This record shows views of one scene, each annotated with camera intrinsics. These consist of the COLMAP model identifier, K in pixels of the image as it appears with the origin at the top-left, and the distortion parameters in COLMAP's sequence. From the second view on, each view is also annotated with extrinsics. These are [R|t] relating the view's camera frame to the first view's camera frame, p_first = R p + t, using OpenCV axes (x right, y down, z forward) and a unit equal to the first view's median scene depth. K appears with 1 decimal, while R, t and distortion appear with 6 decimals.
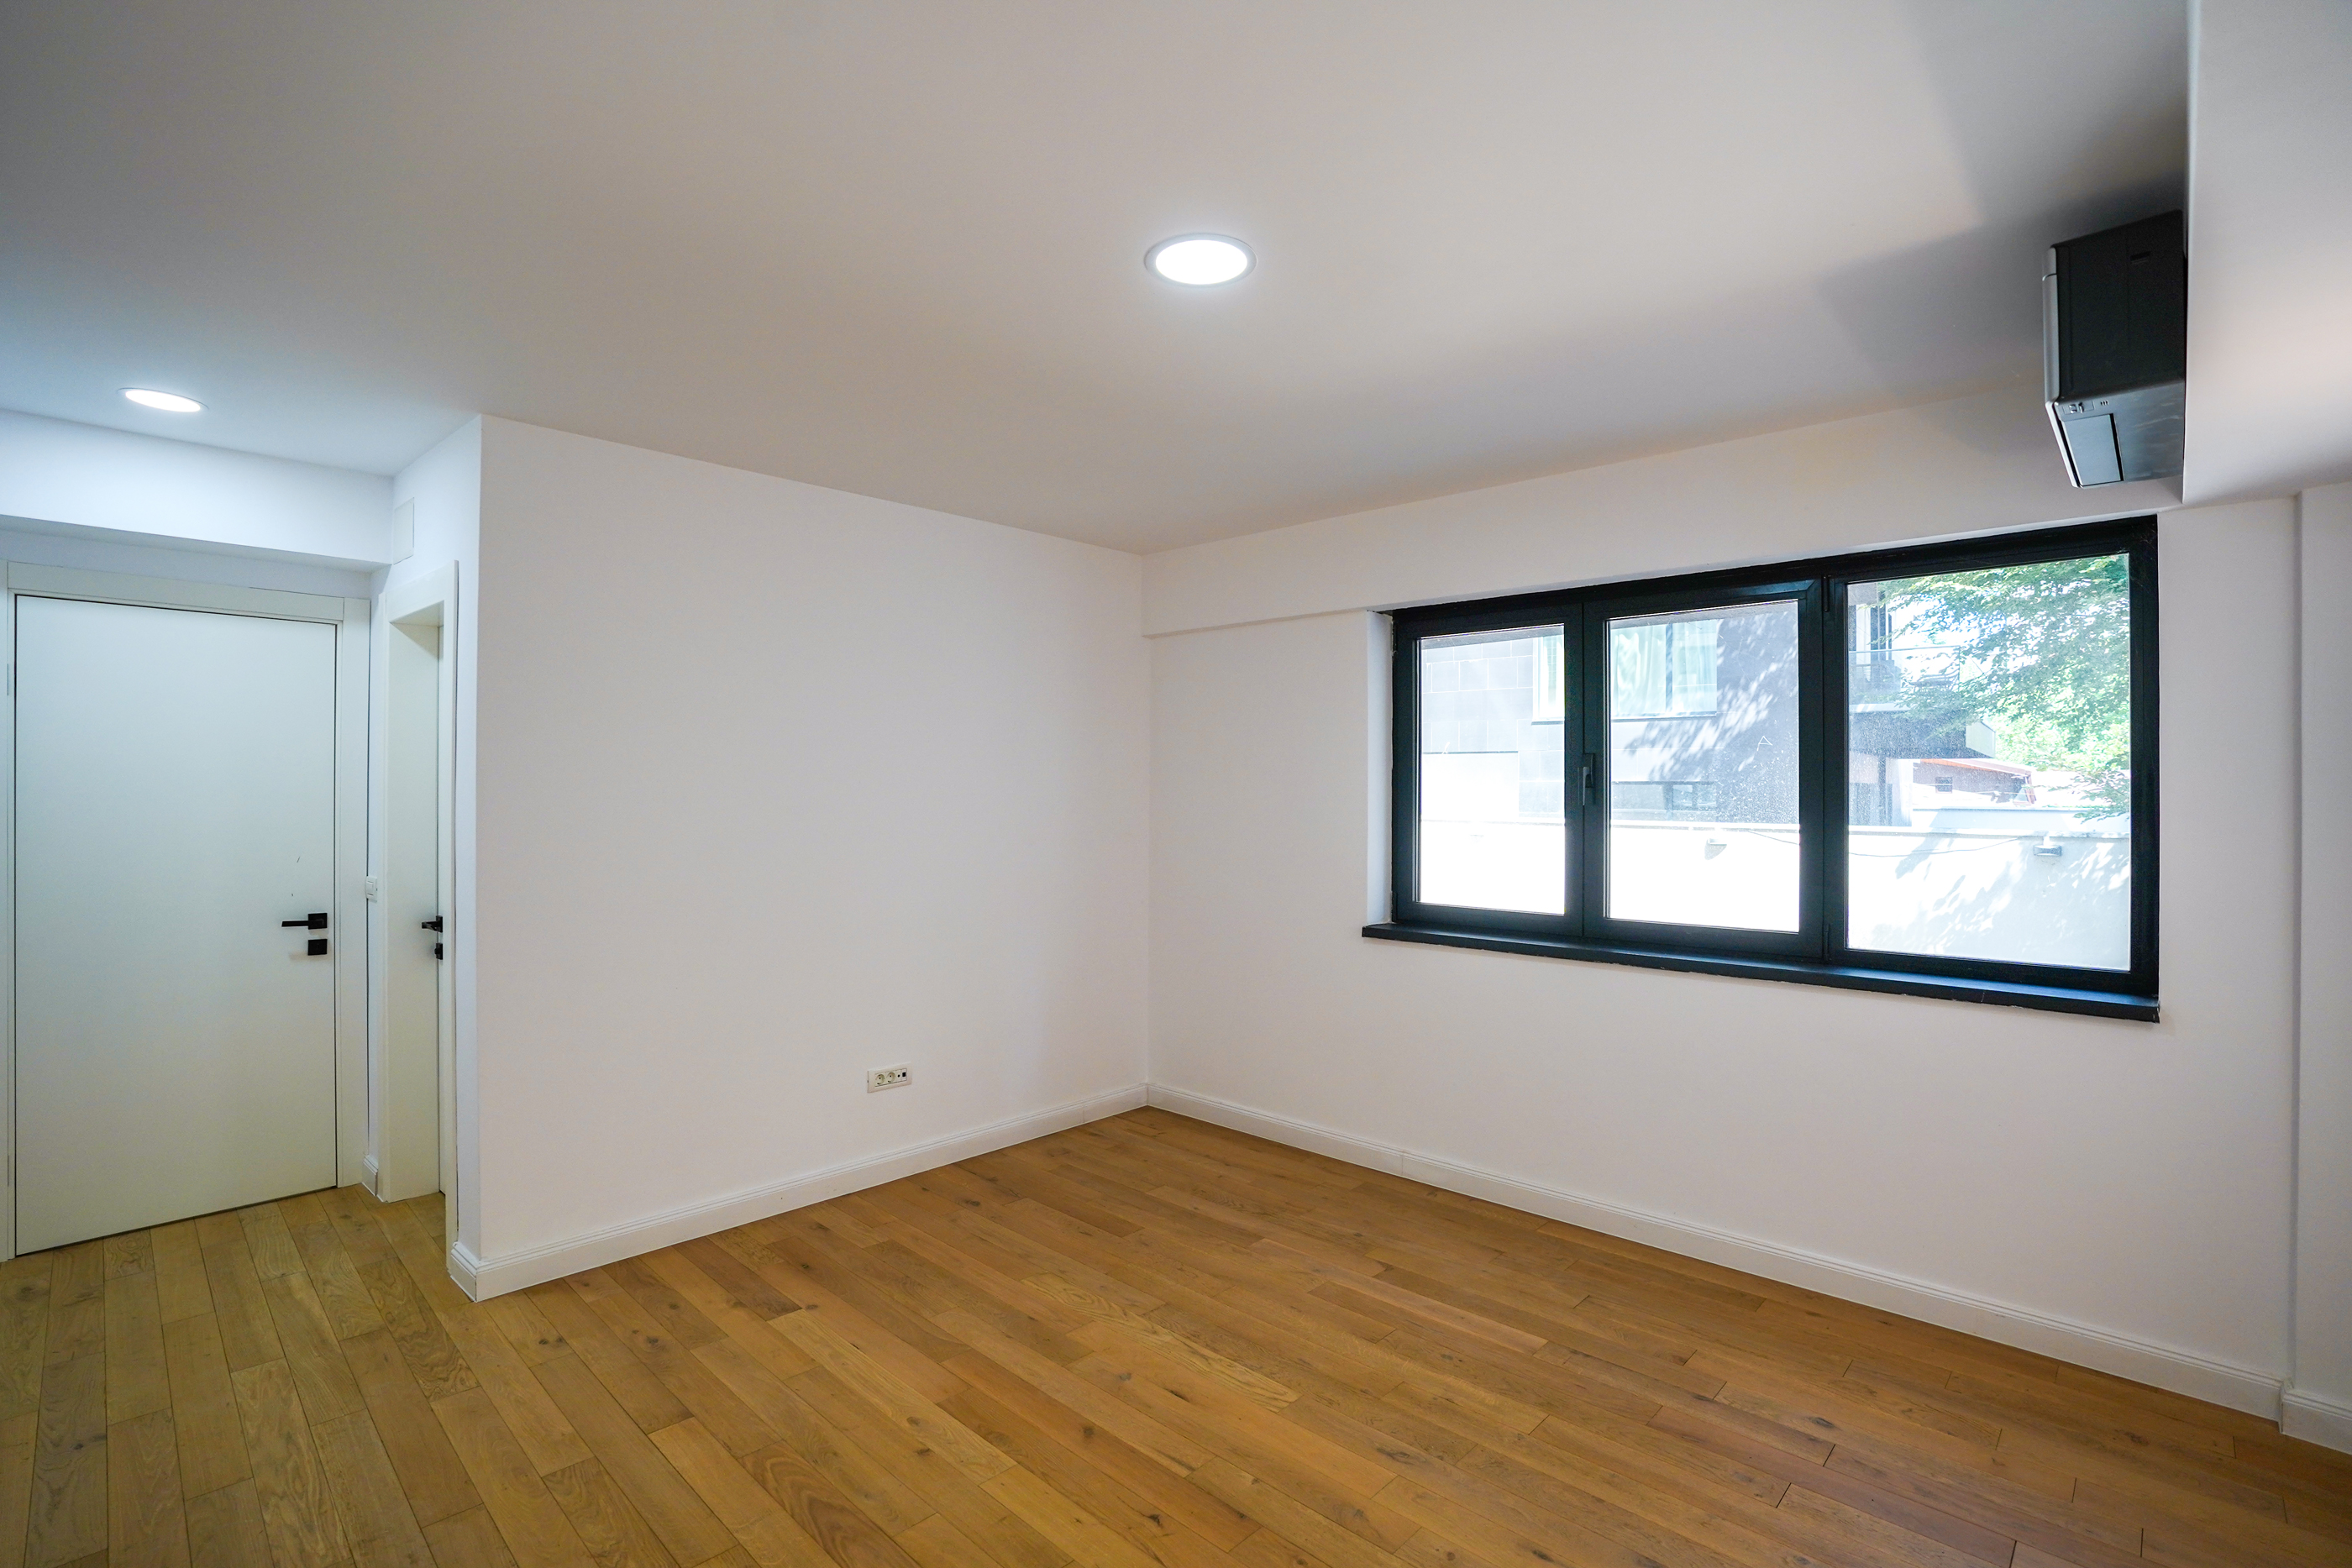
lens RADIAL K [[1081.2, 0, 1162.1], [0, 1081.2, 785.4], [0, 0, 1]] dist [-0.073639, 0.027372]
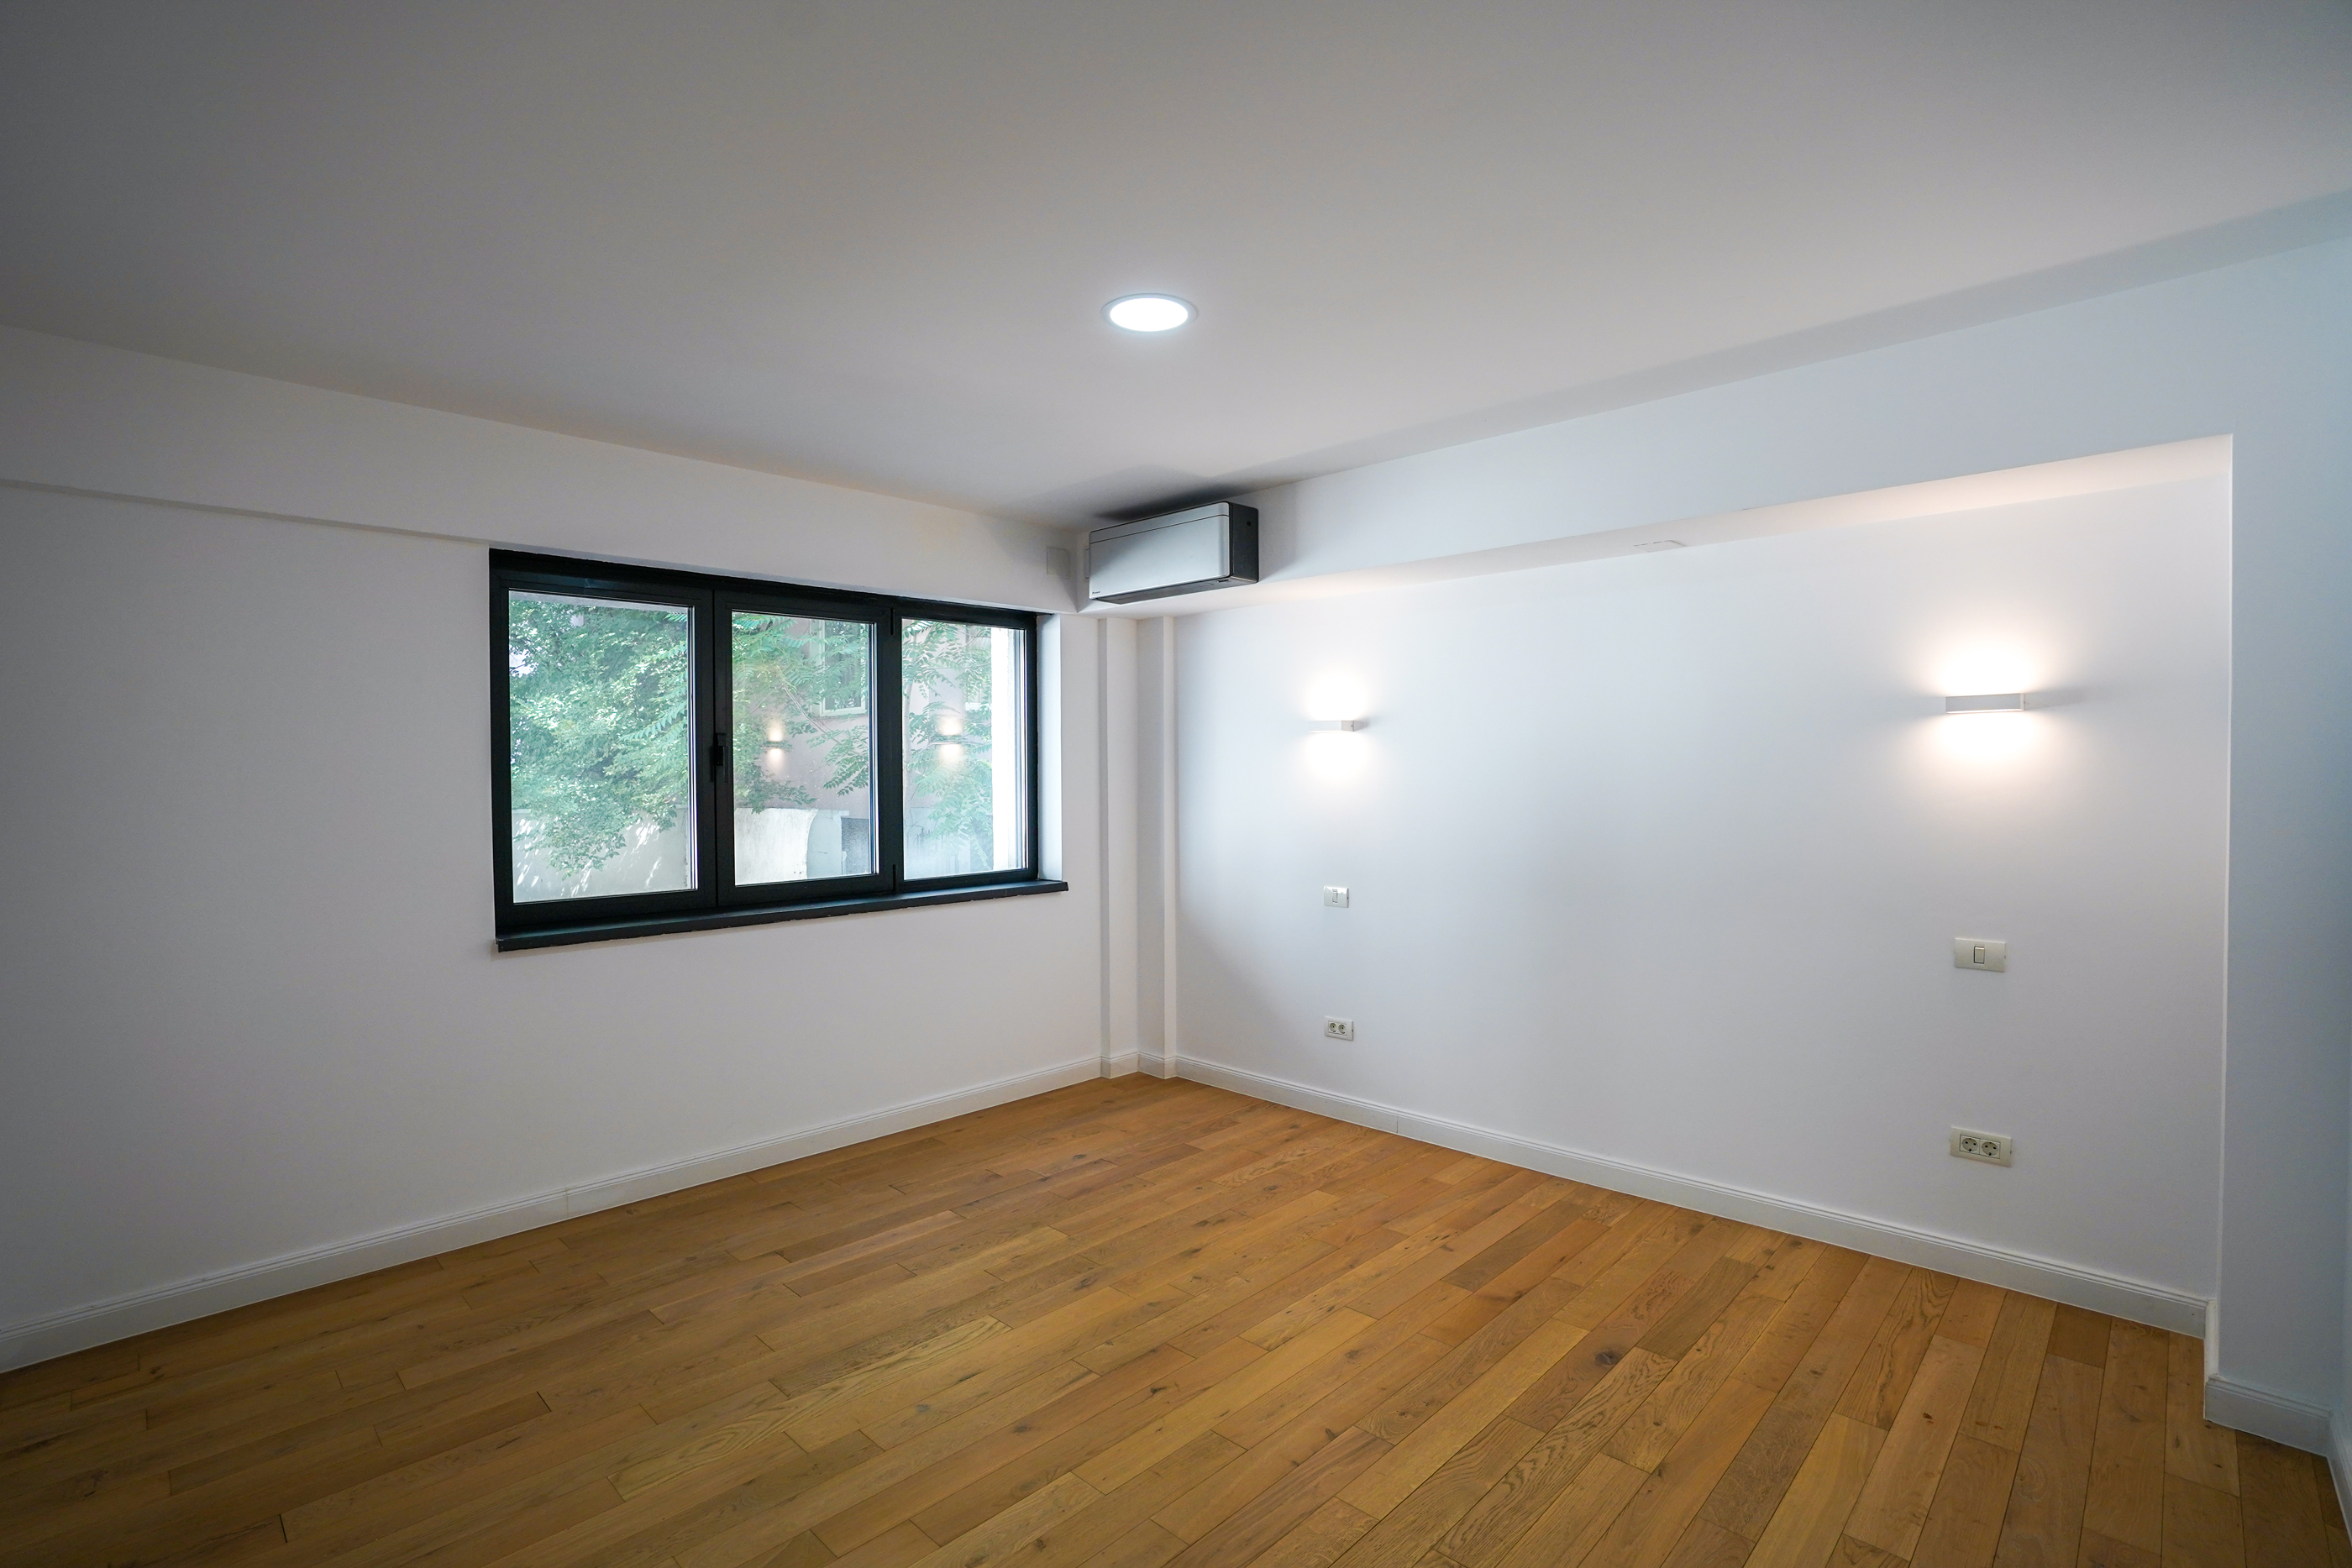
lens RADIAL K [[1088.1, 0, 1152.7], [0, 1088.1, 780.9], [0, 0, 1]] dist [-0.075185, 0.027884]
pose [[0.005429, -0.012279, 0.999910, -0.803544], [0.004834, 0.999913, 0.012252, 0.008114], [-0.999974, 0.004767, 0.005488, 0.681005]]
